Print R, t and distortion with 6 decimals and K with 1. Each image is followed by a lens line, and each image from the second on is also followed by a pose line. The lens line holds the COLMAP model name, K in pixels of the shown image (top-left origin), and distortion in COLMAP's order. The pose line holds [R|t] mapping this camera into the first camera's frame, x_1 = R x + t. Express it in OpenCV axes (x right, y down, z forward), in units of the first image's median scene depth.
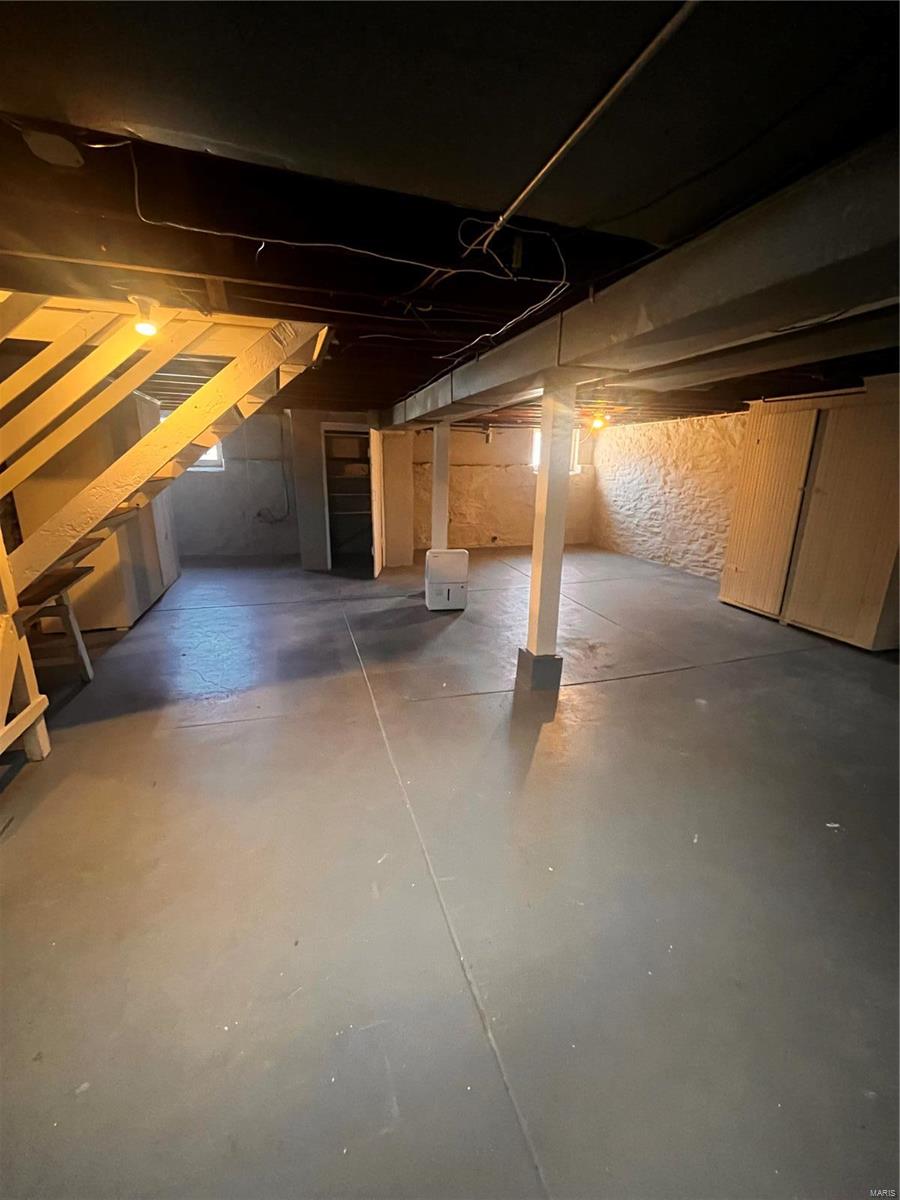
lens RADIAL K [[483.2, 0, 454.0], [0, 483.2, 599.1], [0, 0, 1]] dist [-0.002435, -0.000869]
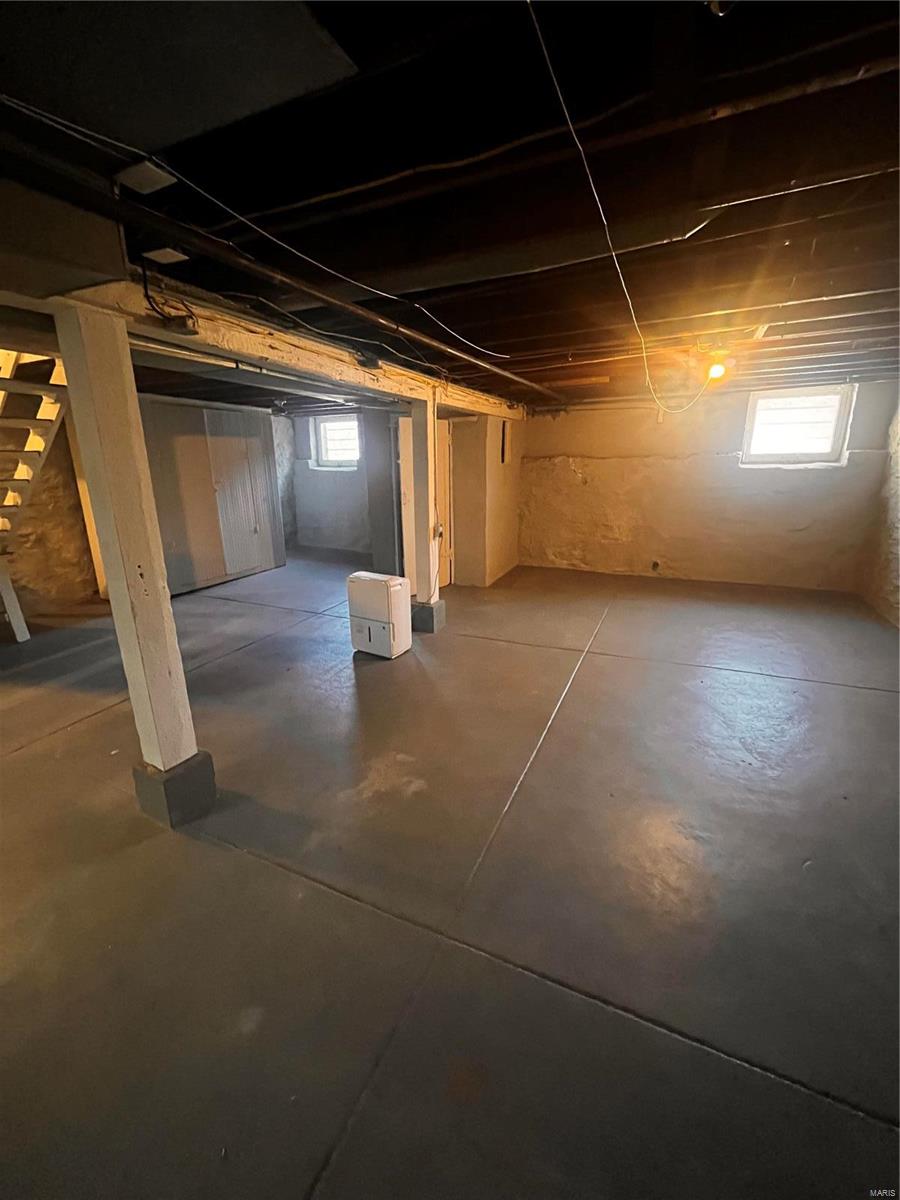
lens RADIAL K [[483.2, 0, 446.4], [0, 483.2, 595.0], [0, 0, 1]] dist [-0.002435, -0.000869]
pose [[0.723422, 0.152556, -0.673341, 0.338895], [-0.157924, 0.985989, 0.053721, -0.076571], [0.672102, 0.067474, 0.737378, 0.324472]]
